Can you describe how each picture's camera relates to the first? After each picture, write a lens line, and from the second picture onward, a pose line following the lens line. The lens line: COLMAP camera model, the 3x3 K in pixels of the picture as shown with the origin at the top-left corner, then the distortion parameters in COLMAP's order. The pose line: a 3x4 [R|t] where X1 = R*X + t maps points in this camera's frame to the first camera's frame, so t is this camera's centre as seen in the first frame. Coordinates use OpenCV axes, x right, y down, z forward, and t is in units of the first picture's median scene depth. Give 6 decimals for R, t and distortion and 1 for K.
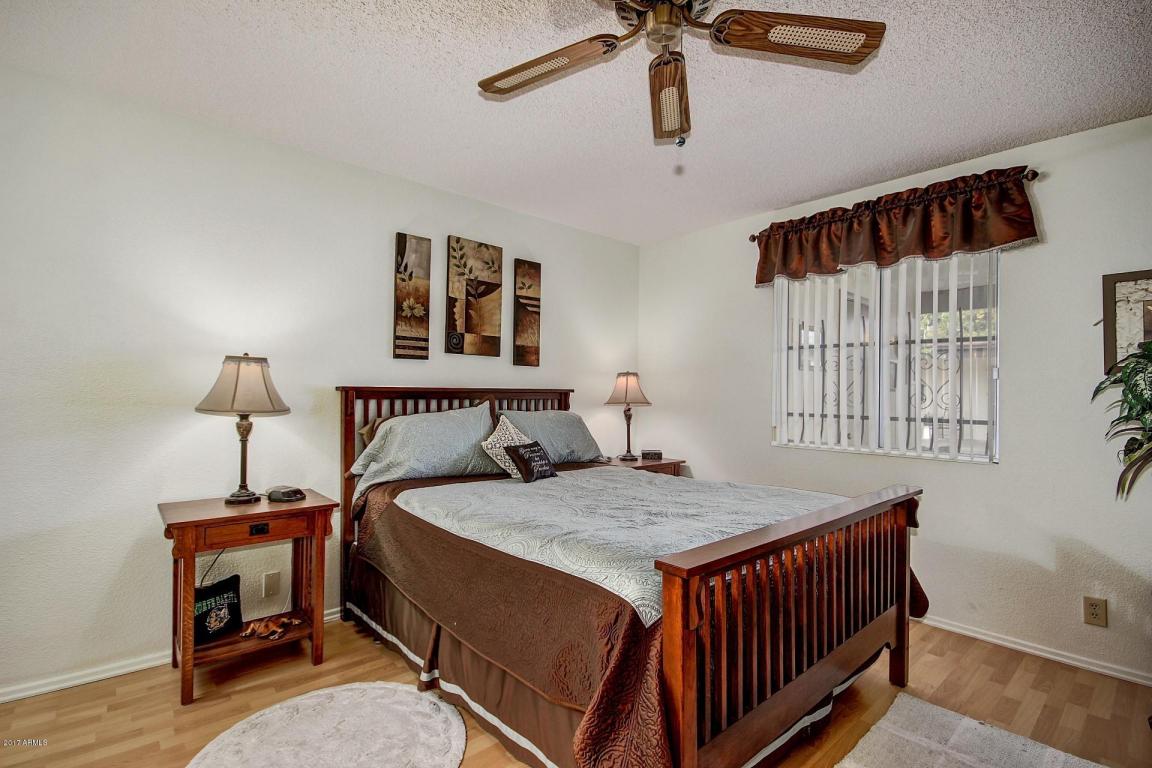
lens RADIAL K [[531.2, 0, 577.4], [0, 531.2, 387.3], [0, 0, 1]] dist [-0.013005, -0.000260]
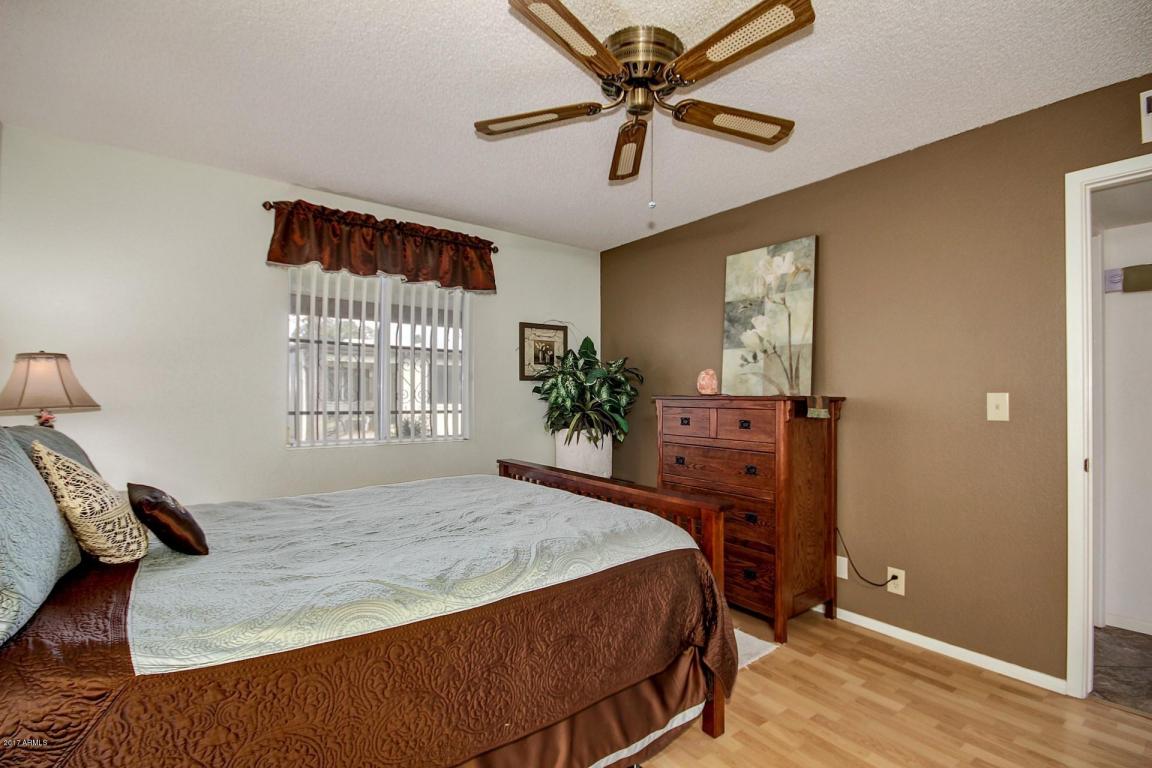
lens RADIAL K [[531.2, 0, 577.4], [0, 531.2, 387.1], [0, 0, 1]] dist [-0.013005, -0.000260]
pose [[0.078139, 0.004077, 0.996934, -0.556079], [-0.019039, 0.999815, -0.002597, 0.000386], [-0.996761, -0.018778, 0.078202, 0.519795]]
